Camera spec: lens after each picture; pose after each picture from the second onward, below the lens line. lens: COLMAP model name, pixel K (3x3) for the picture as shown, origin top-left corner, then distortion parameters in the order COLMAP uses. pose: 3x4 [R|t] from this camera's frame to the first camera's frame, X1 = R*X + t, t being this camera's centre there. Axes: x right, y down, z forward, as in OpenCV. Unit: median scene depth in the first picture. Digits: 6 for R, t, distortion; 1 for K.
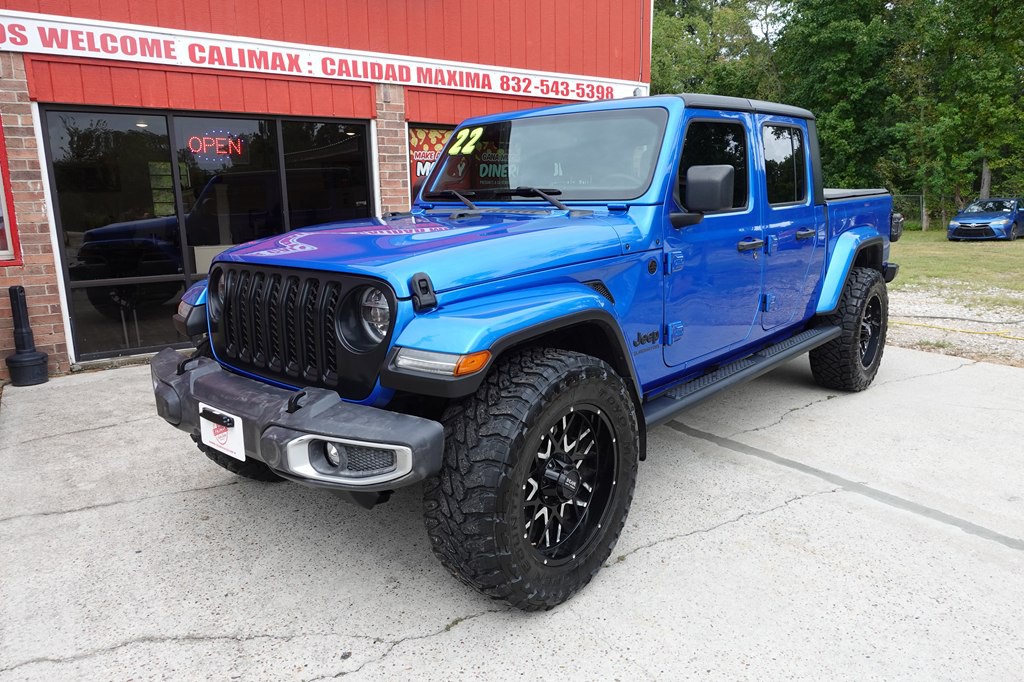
lens RADIAL K [[706.0, 0, 513.7], [0, 706.0, 342.2], [0, 0, 1]] dist [0.001407, -0.001717]
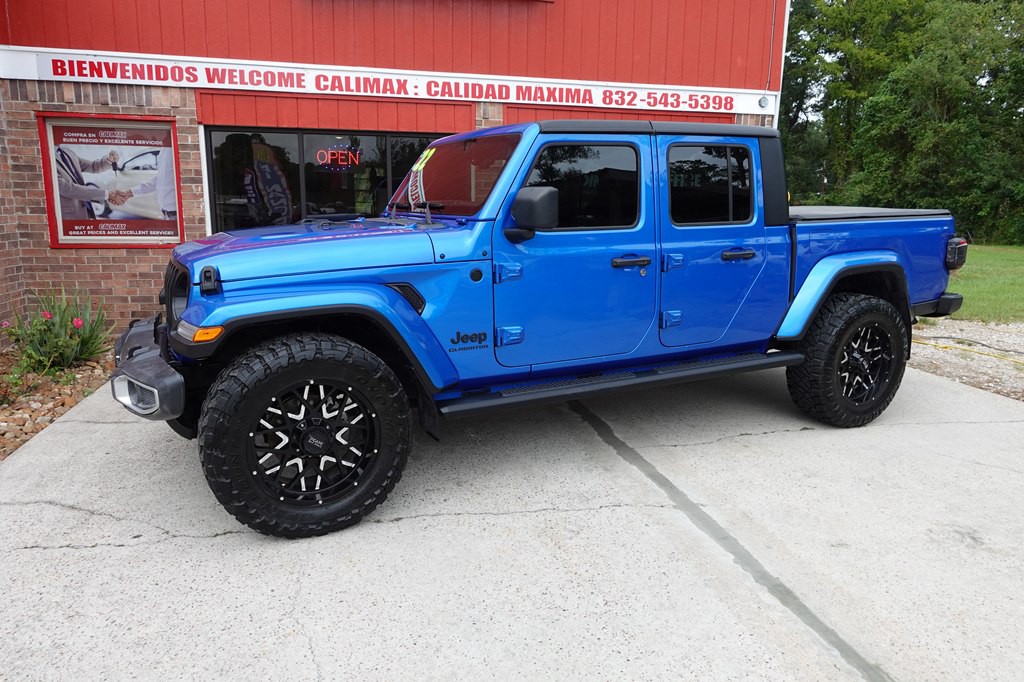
lens RADIAL K [[706.0, 0, 513.6], [0, 706.0, 343.0], [0, 0, 1]] dist [0.001407, -0.001717]
pose [[0.932512, 0.095597, -0.348258, 0.307698], [-0.096703, 0.995211, 0.014248, -0.009447], [0.347952, 0.020391, 0.937290, -0.019020]]
